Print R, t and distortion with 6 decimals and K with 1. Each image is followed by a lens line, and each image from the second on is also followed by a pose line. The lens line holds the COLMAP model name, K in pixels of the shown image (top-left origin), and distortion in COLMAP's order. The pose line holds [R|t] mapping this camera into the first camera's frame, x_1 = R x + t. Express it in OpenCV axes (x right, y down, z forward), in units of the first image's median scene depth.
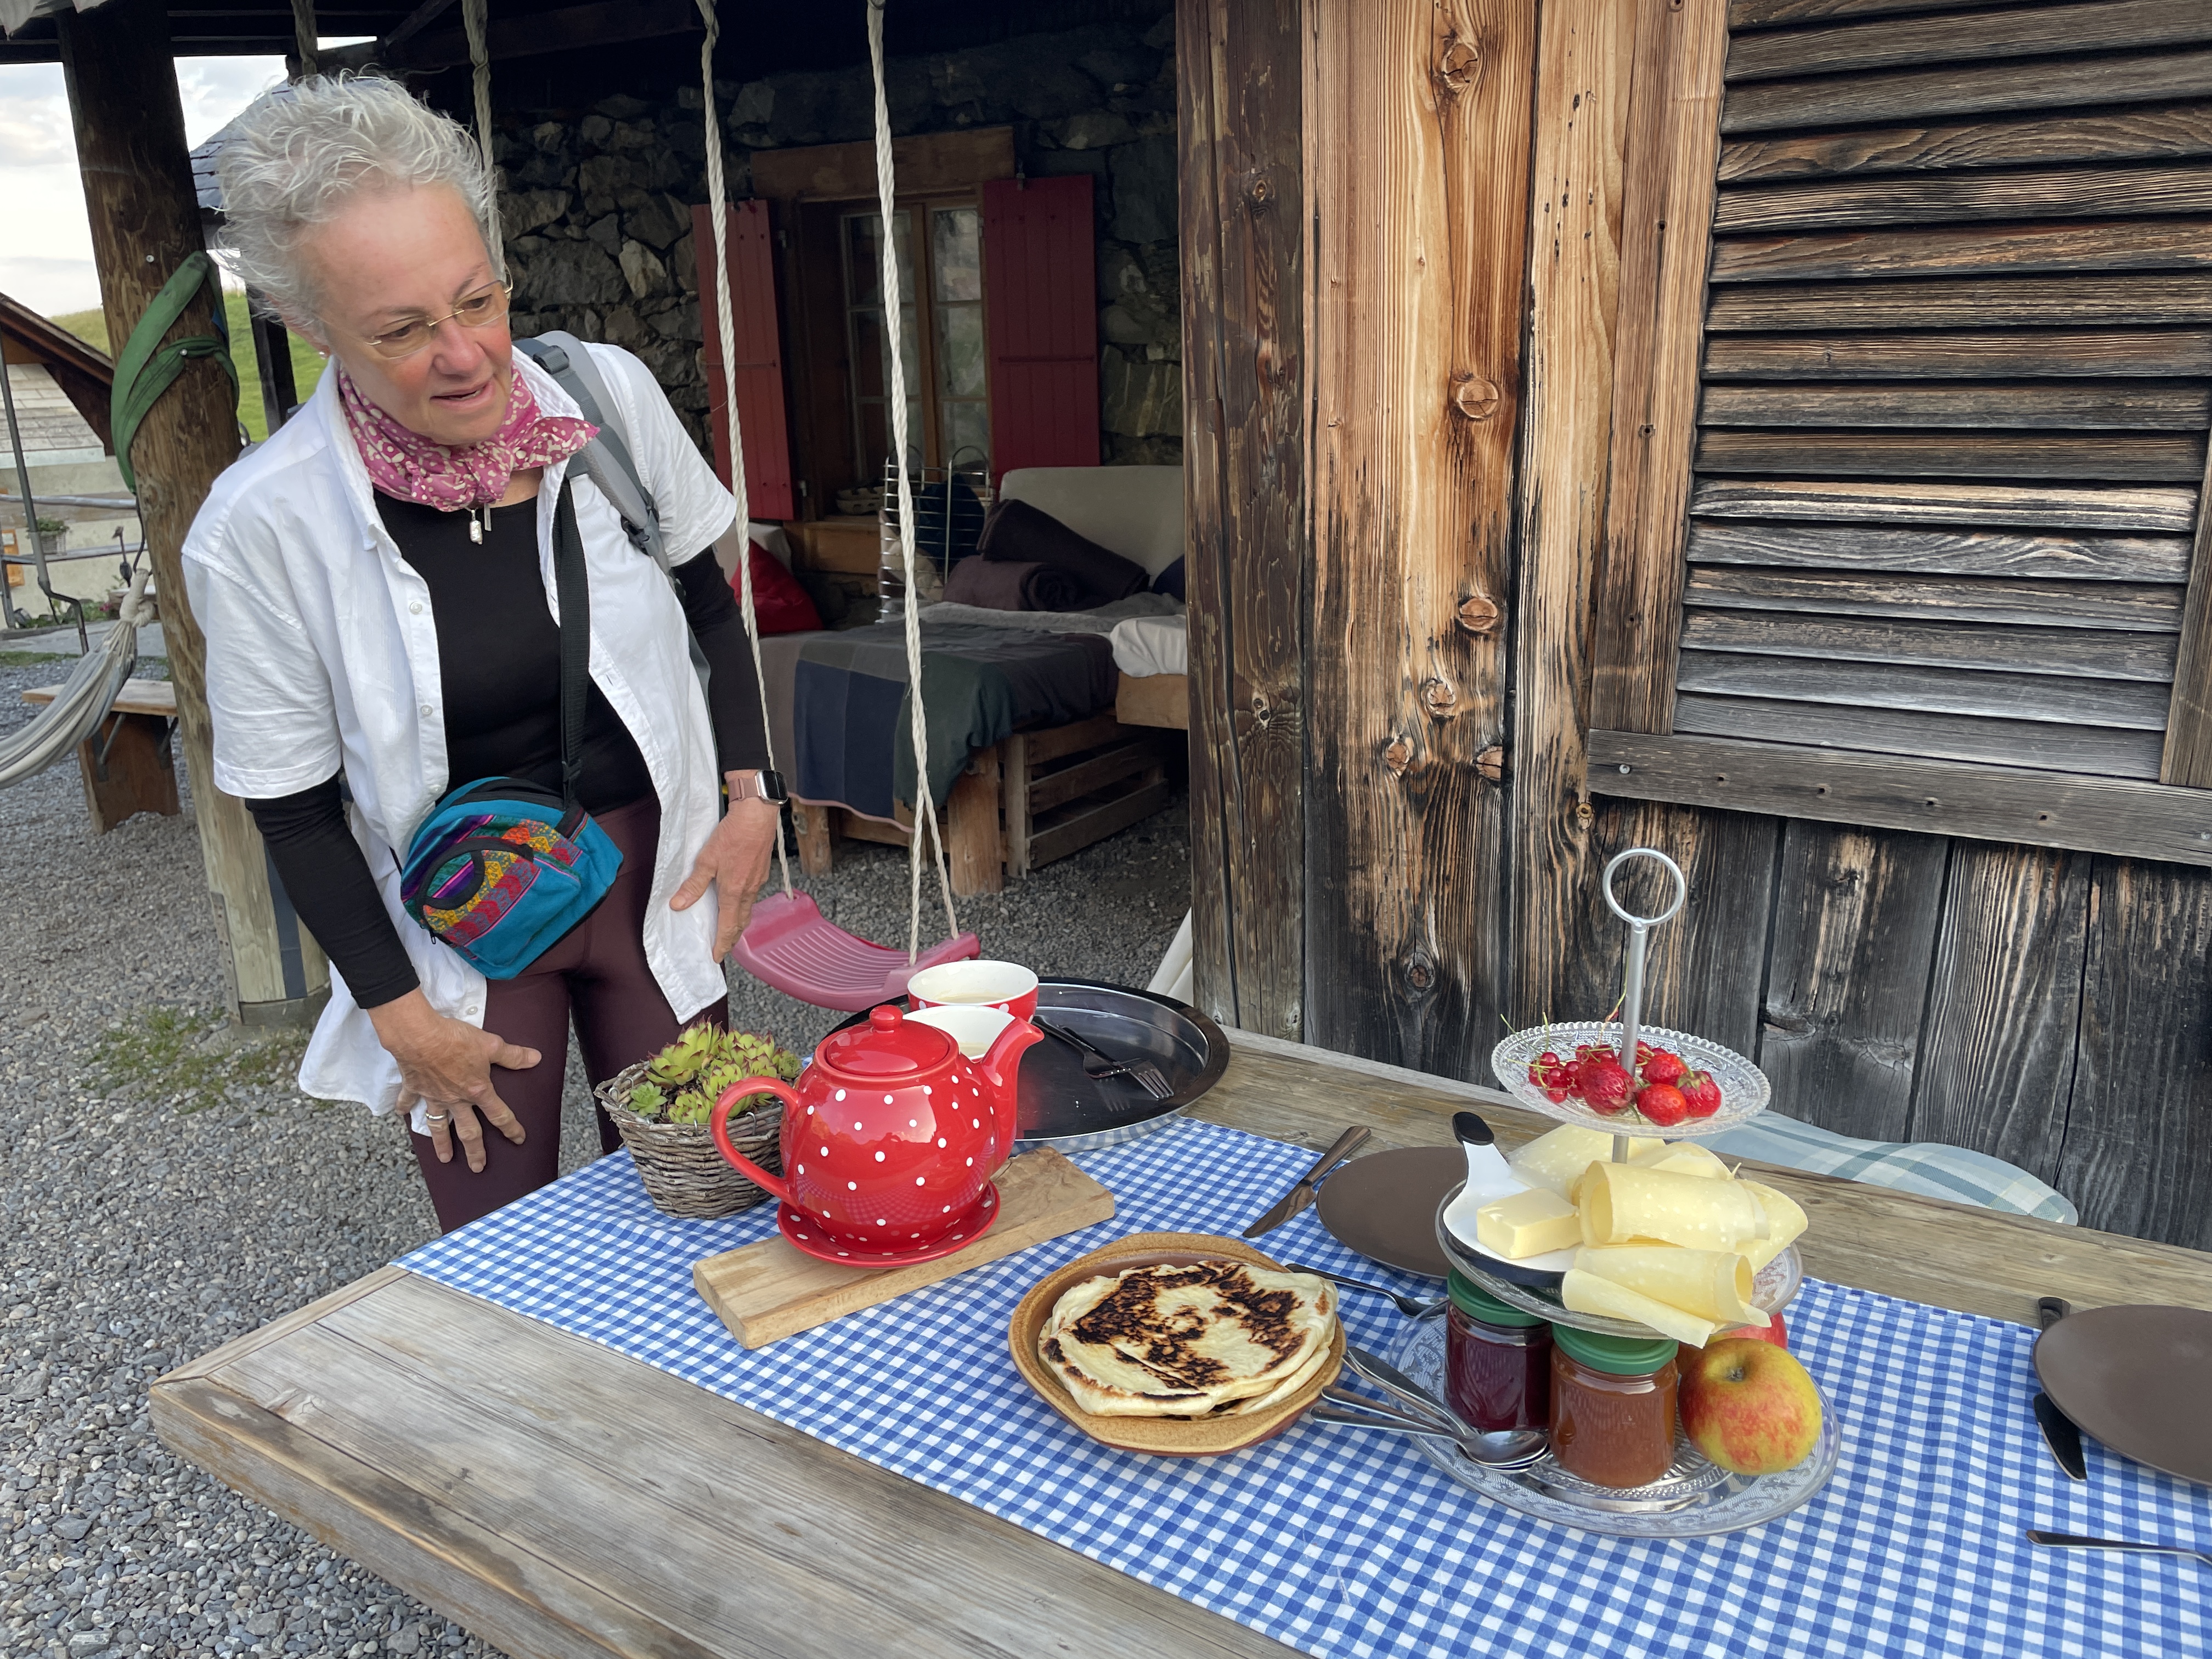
lens RADIAL K [[1692.7, 0, 1101.6], [0, 1692.7, 817.6], [0, 0, 1]] dist [0.061726, -0.092515]
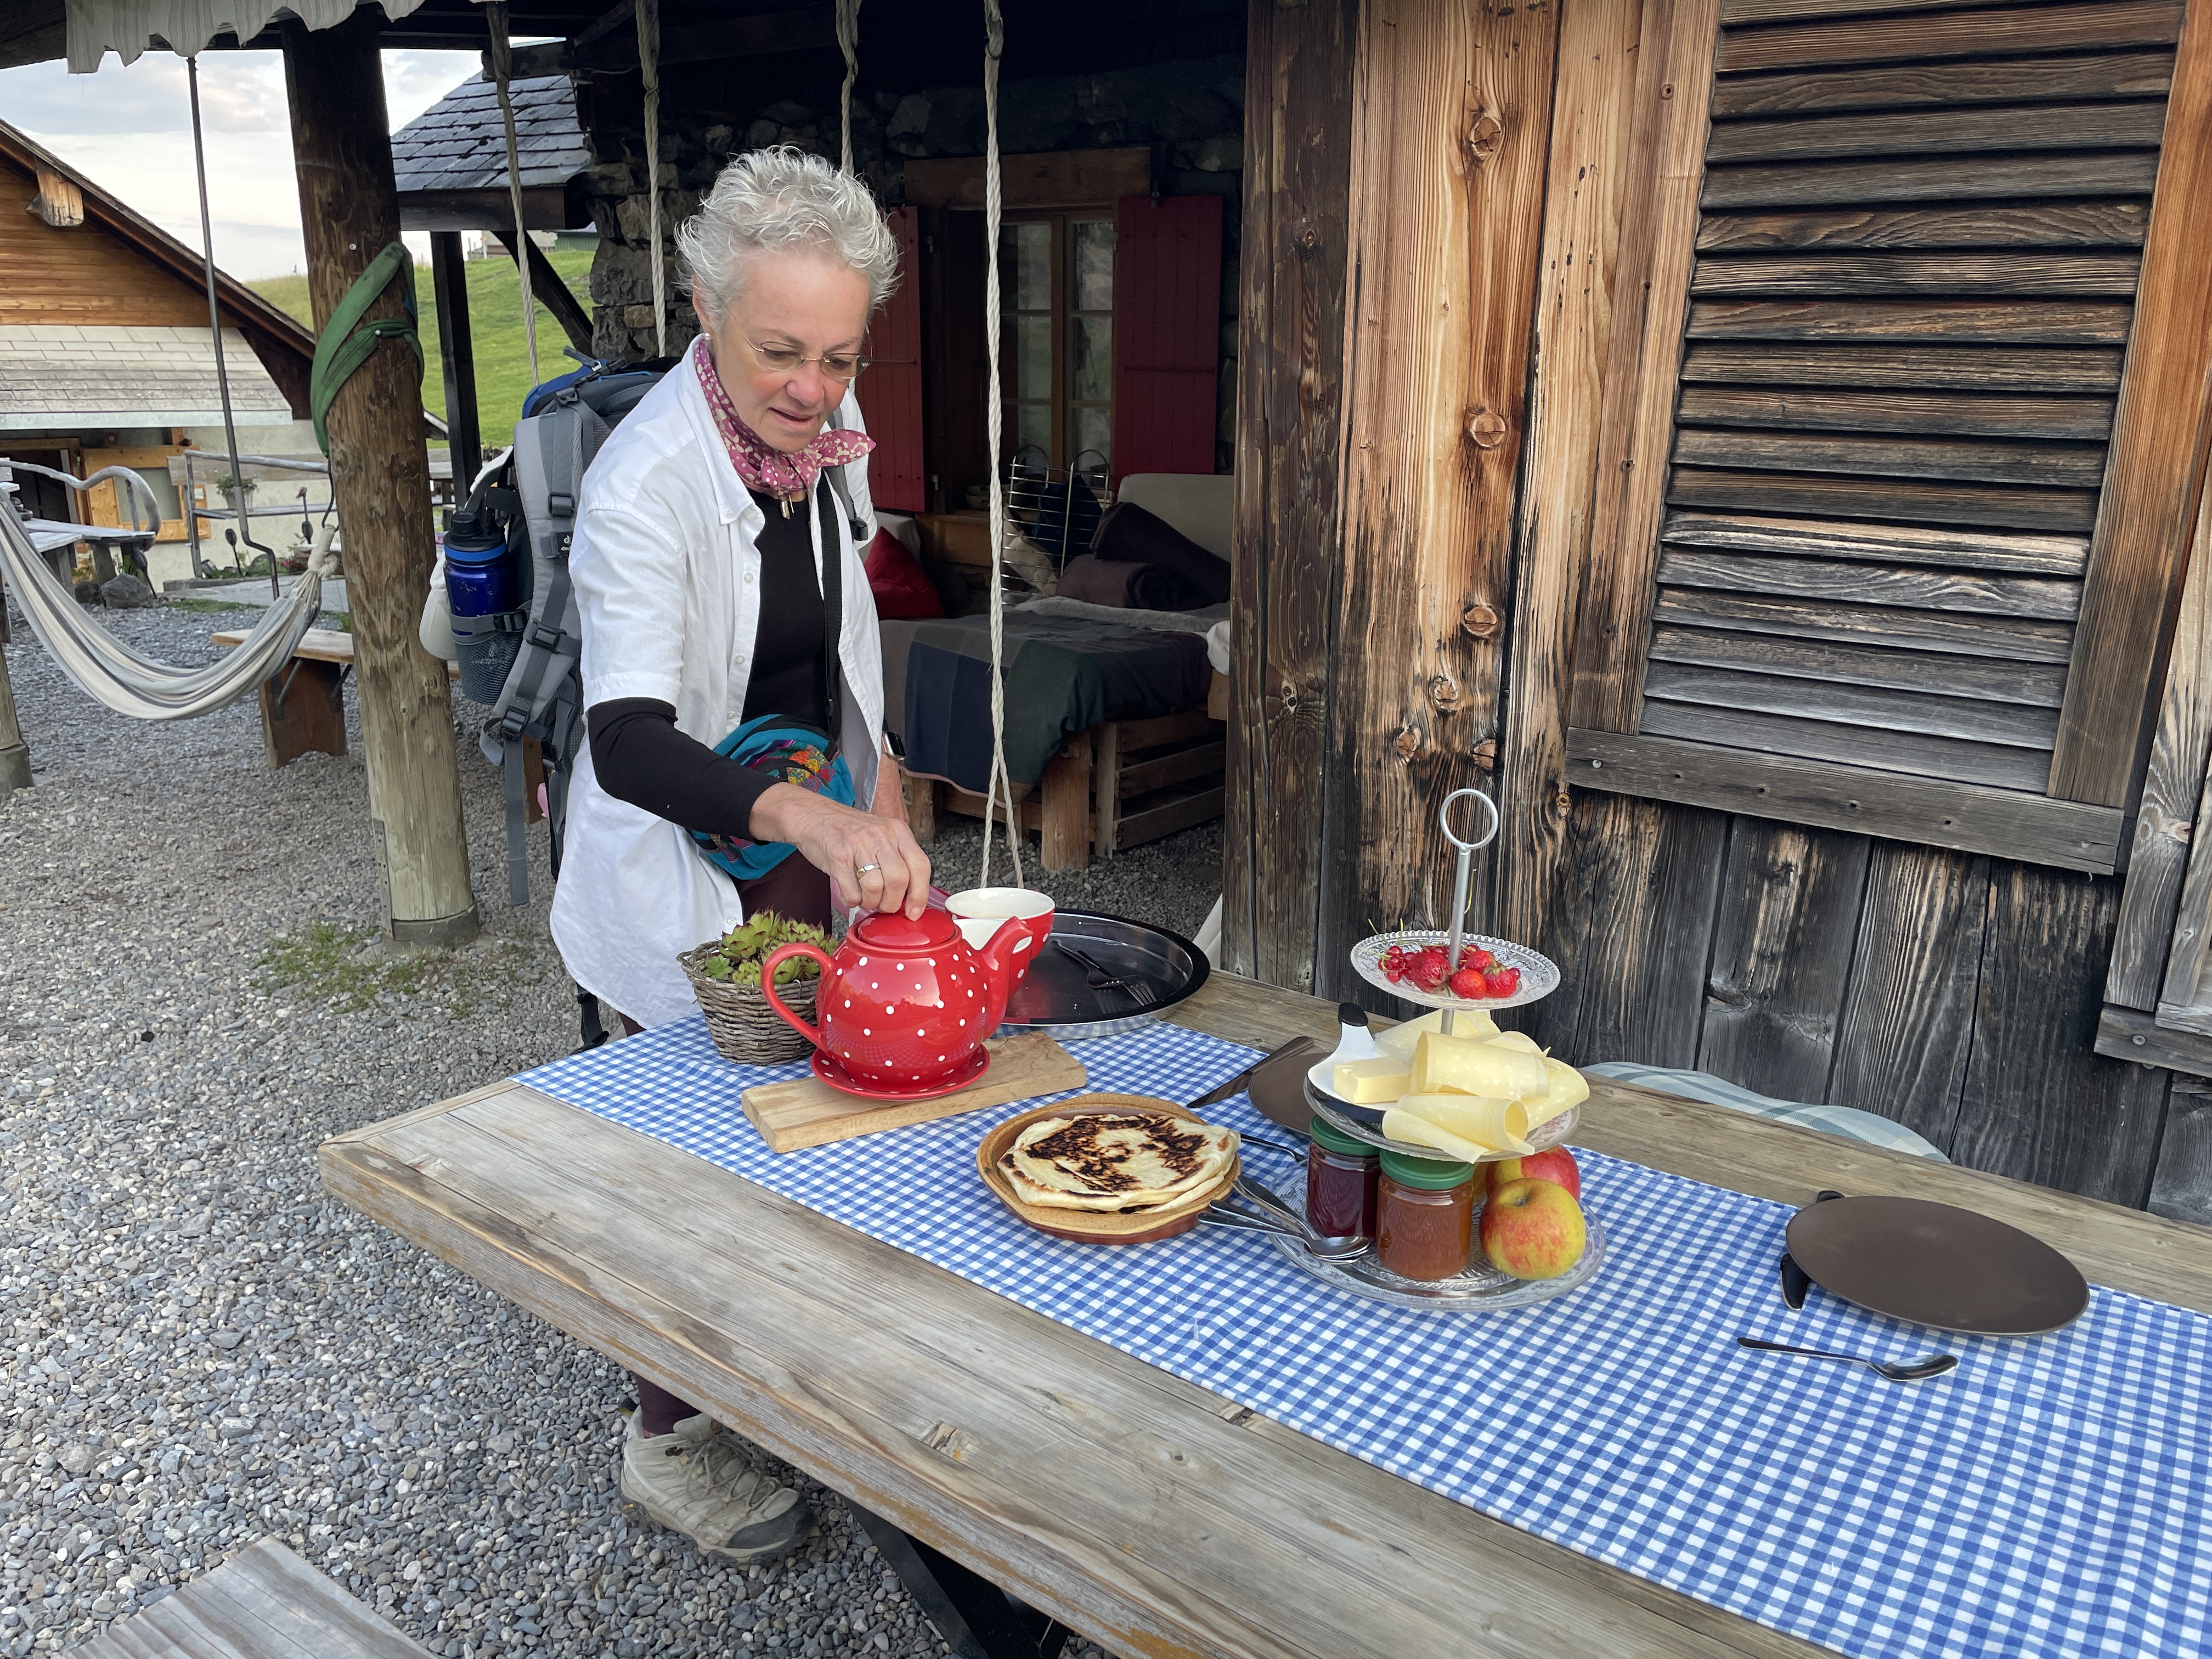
lens RADIAL K [[1692.7, 0, 1122.3], [0, 1692.7, 832.6], [0, 0, 1]] dist [0.061726, -0.092515]
pose [[0.996048, 0.061972, -0.063630, 0.069384], [-0.061674, 0.998074, 0.006643, 0.029579], [0.063919, -0.002693, 0.997951, -0.150539]]
